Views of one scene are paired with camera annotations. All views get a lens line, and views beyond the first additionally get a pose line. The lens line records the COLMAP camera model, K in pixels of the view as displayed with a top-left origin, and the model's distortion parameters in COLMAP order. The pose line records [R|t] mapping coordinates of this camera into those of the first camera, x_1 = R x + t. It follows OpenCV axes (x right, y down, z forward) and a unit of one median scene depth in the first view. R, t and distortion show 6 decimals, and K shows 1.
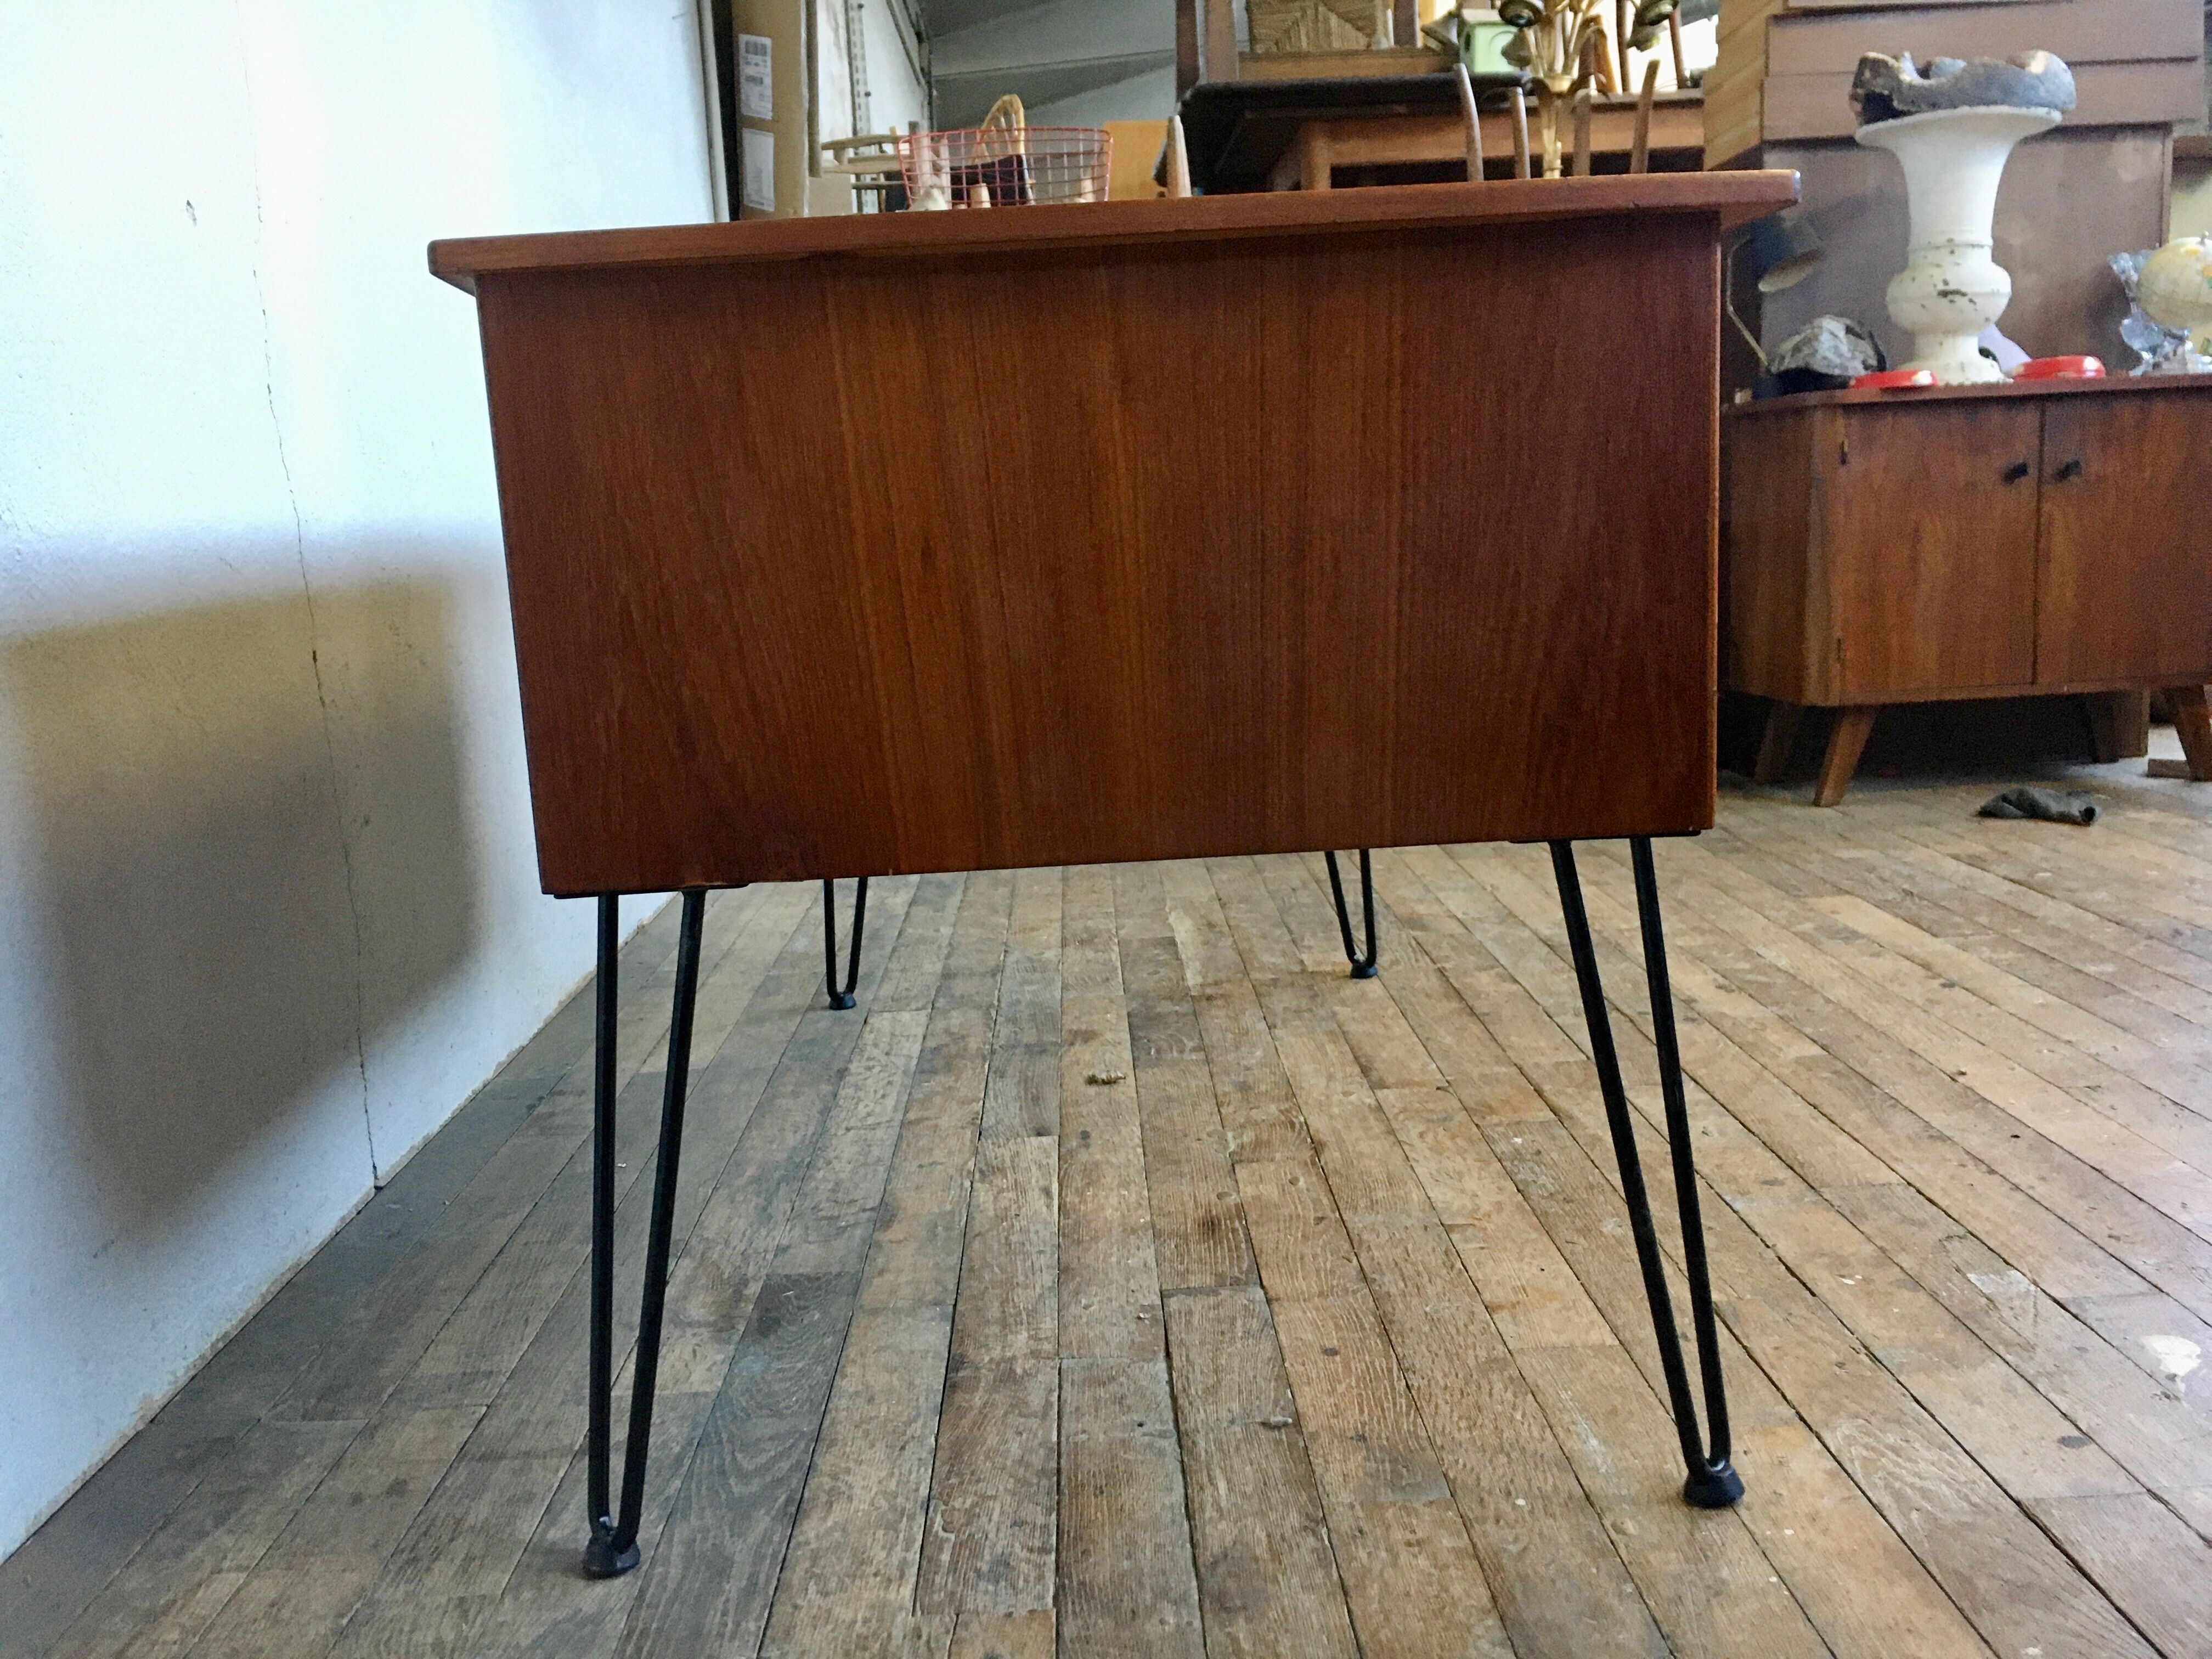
lens RADIAL K [[1876.6, 0, 1100.6], [0, 1876.6, 831.1], [0, 0, 1]] dist [0.084964, -0.110157]
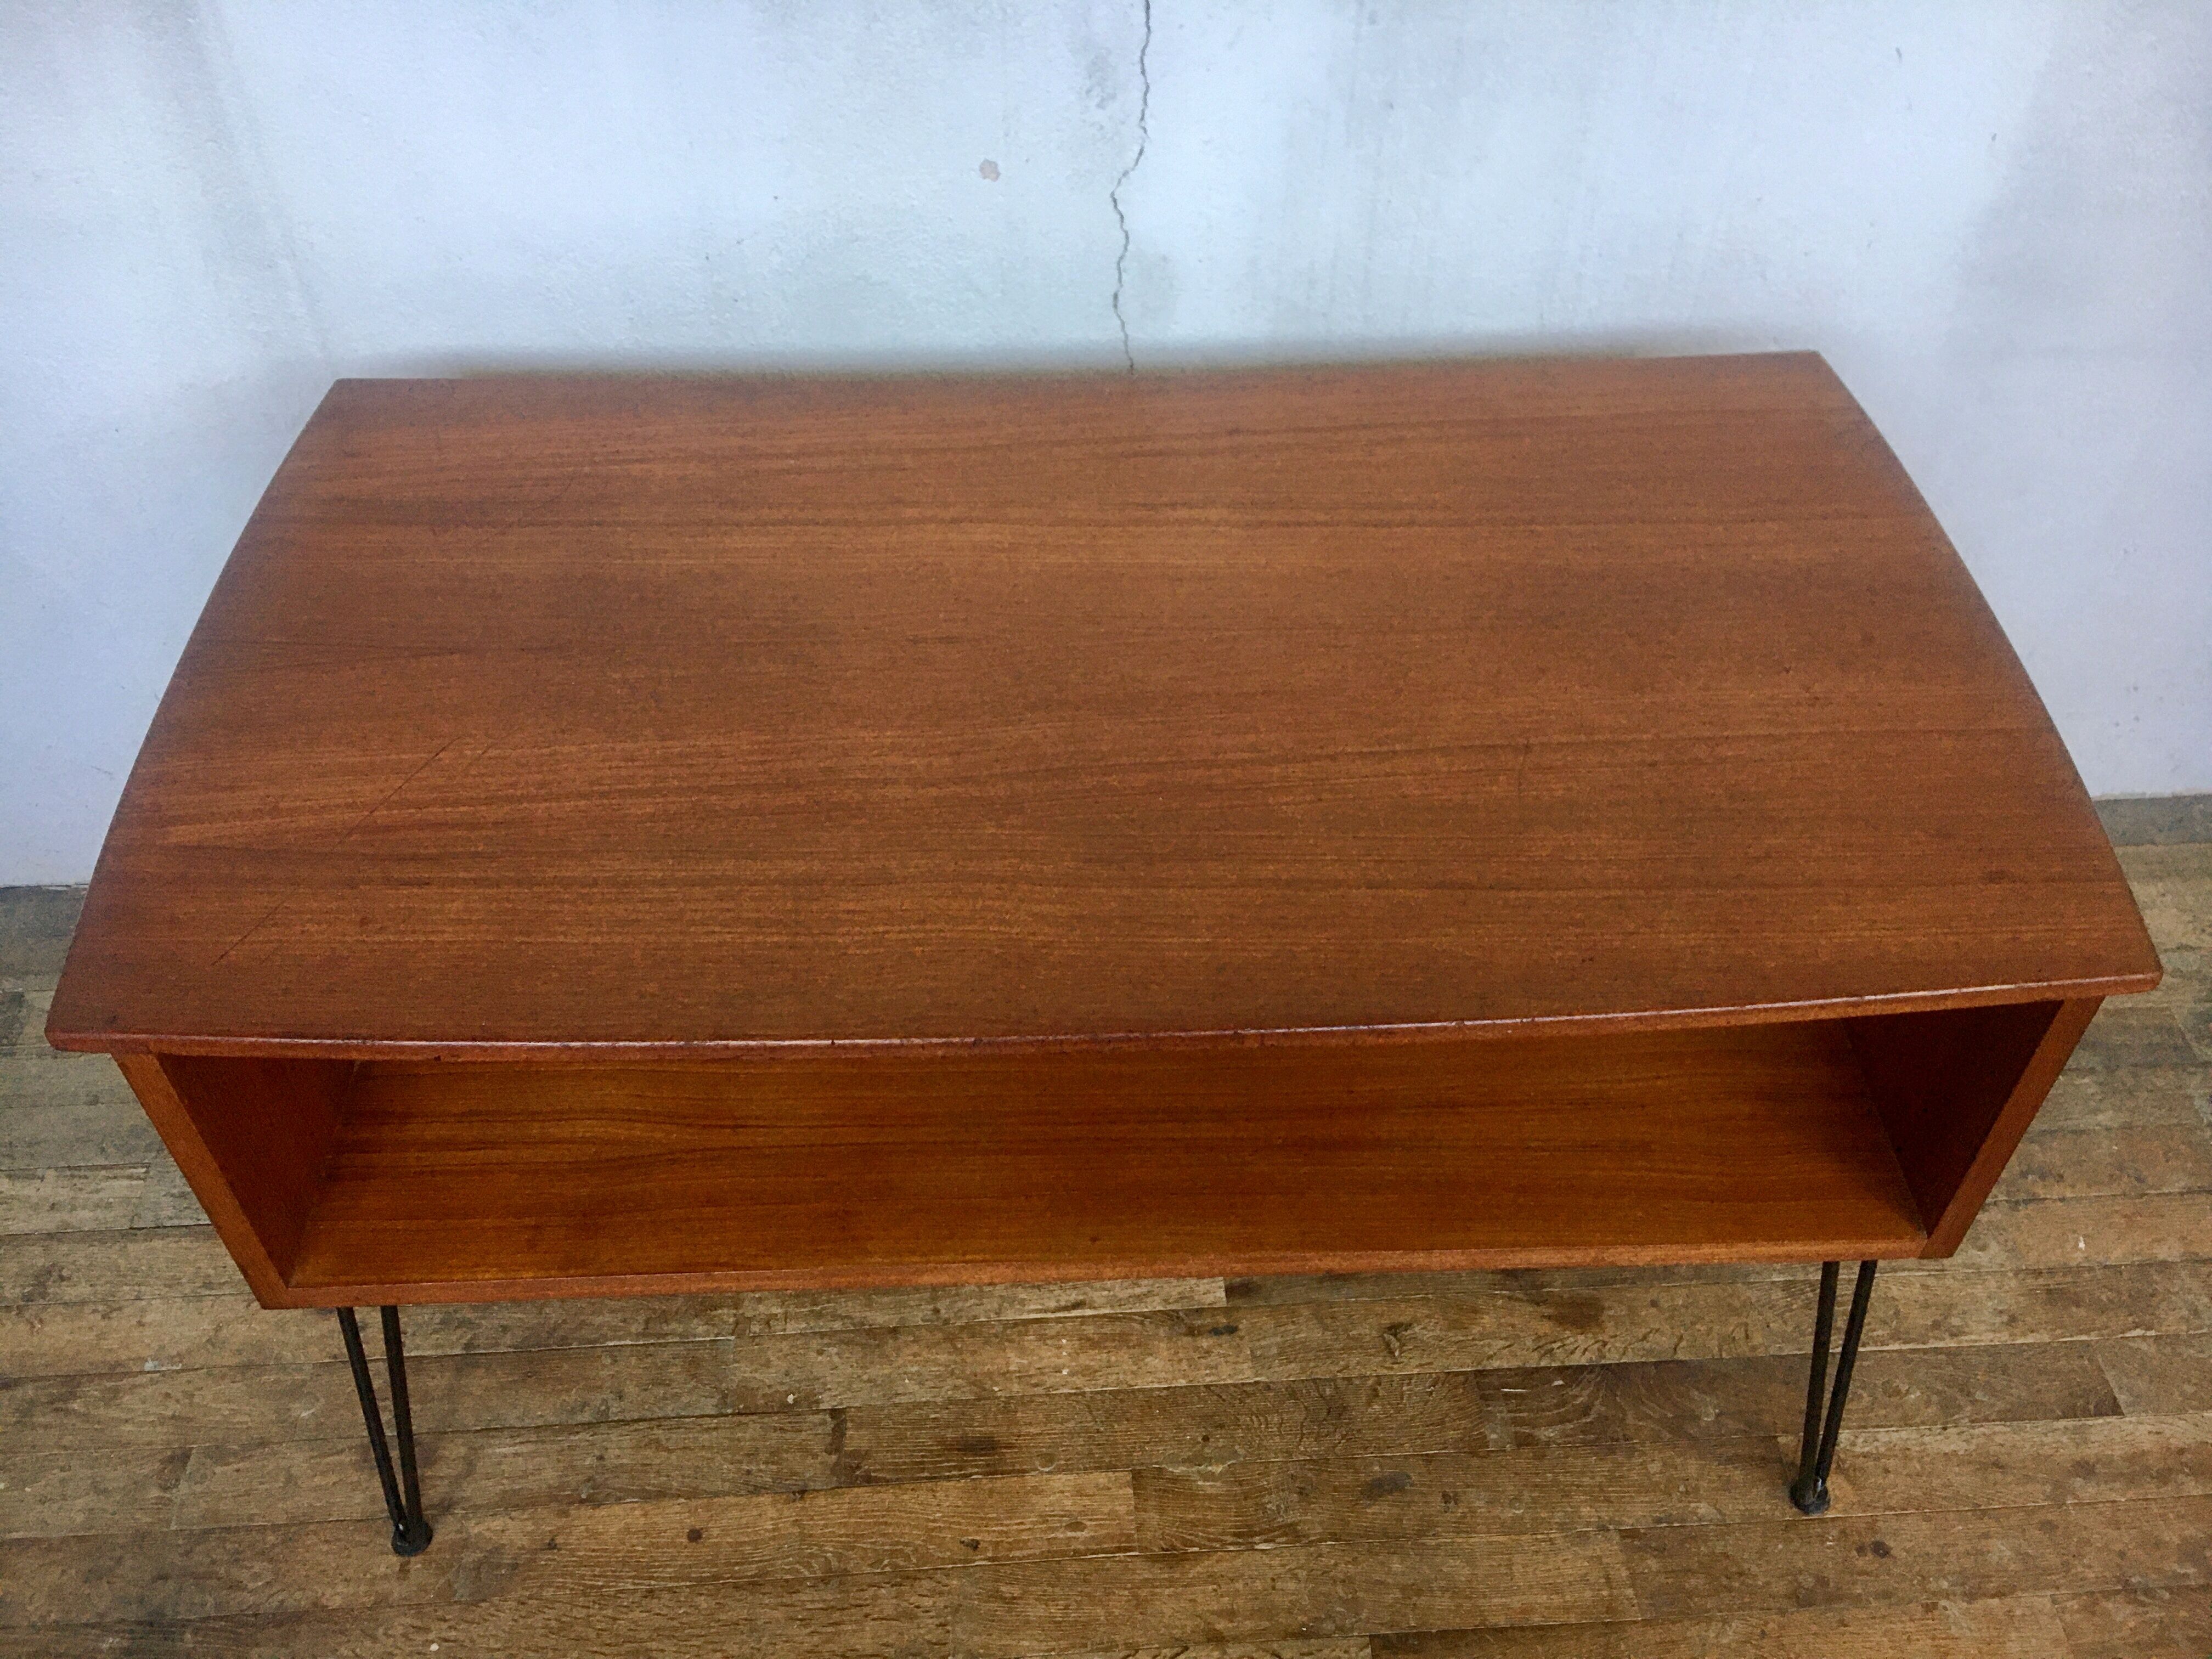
lens RADIAL K [[1876.6, 0, 1103.3], [0, 1876.6, 831.3], [0, 0, 1]] dist [0.084964, -0.110157]
pose [[0.043519, 0.743888, -0.666886, 0.541740], [-0.173887, 0.662969, 0.728172, -0.862772], [0.983804, 0.084274, 0.158204, 0.889780]]
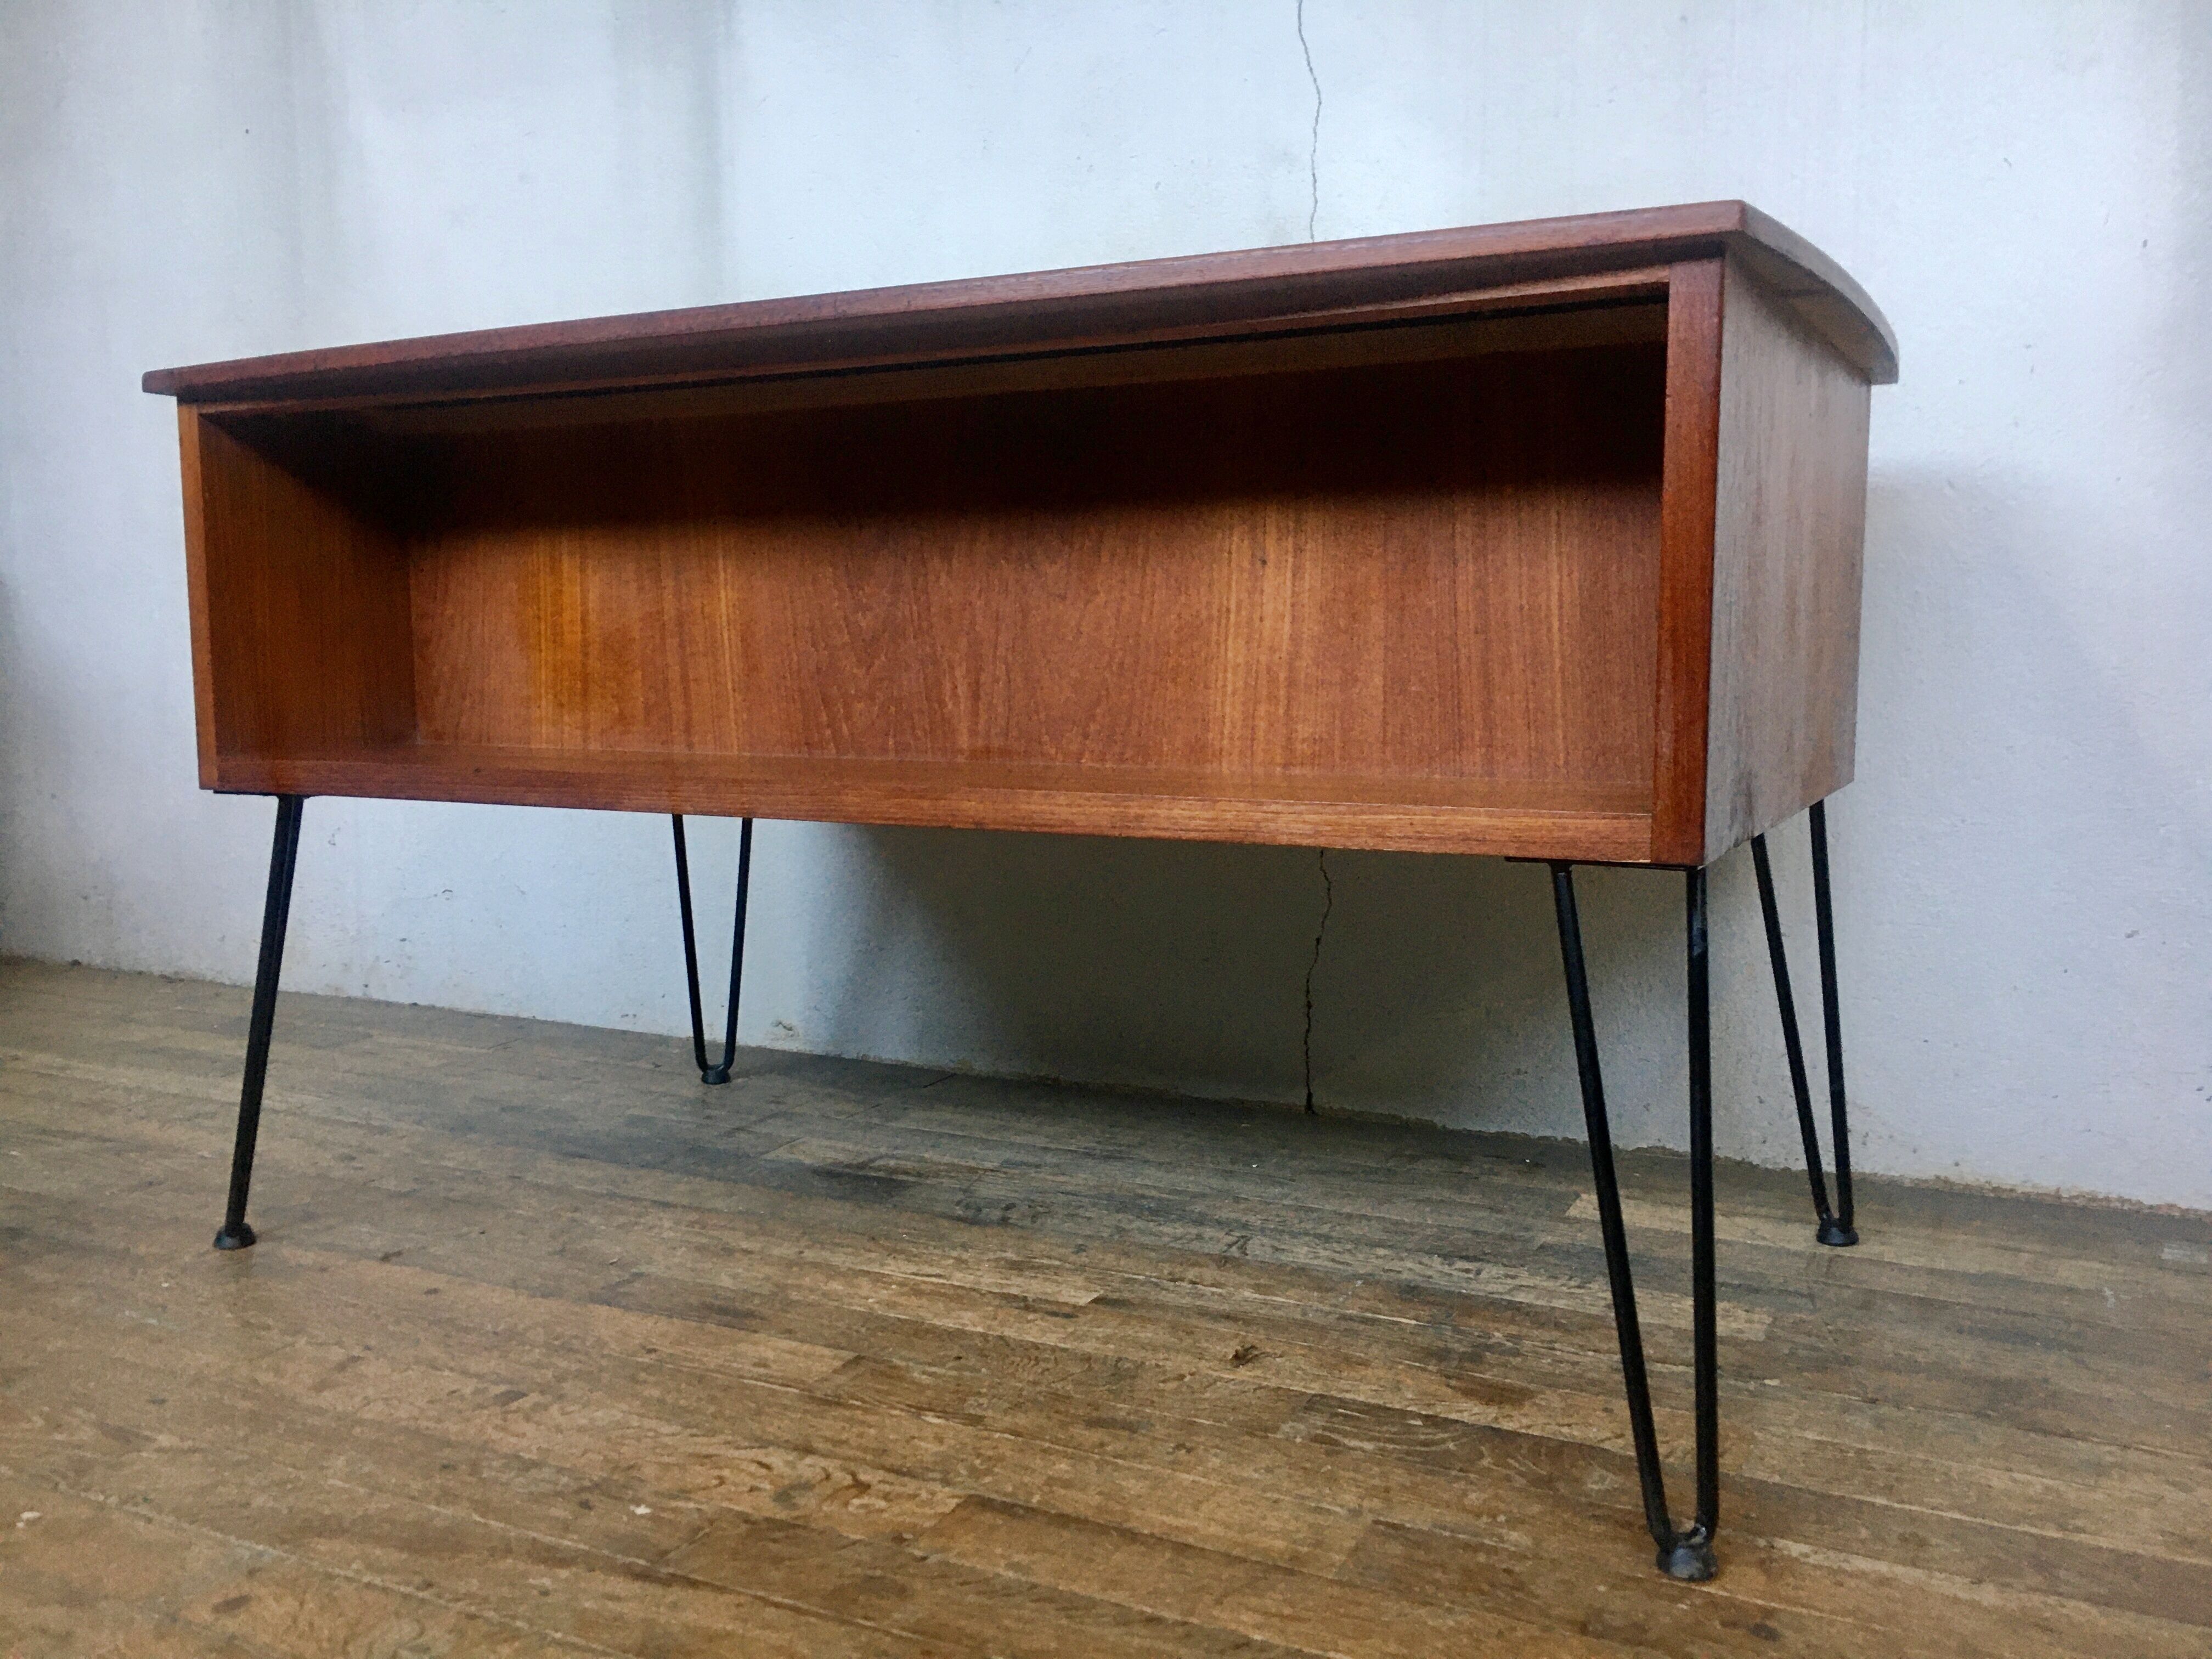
lens RADIAL K [[1876.6, 0, 1100.7], [0, 1876.6, 829.0], [0, 0, 1]] dist [0.084964, -0.110157]
pose [[-0.463772, 0.145284, -0.873961, 0.782771], [-0.123502, 0.966229, 0.226160, -0.267494], [0.877304, 0.212823, -0.430167, 1.554184]]
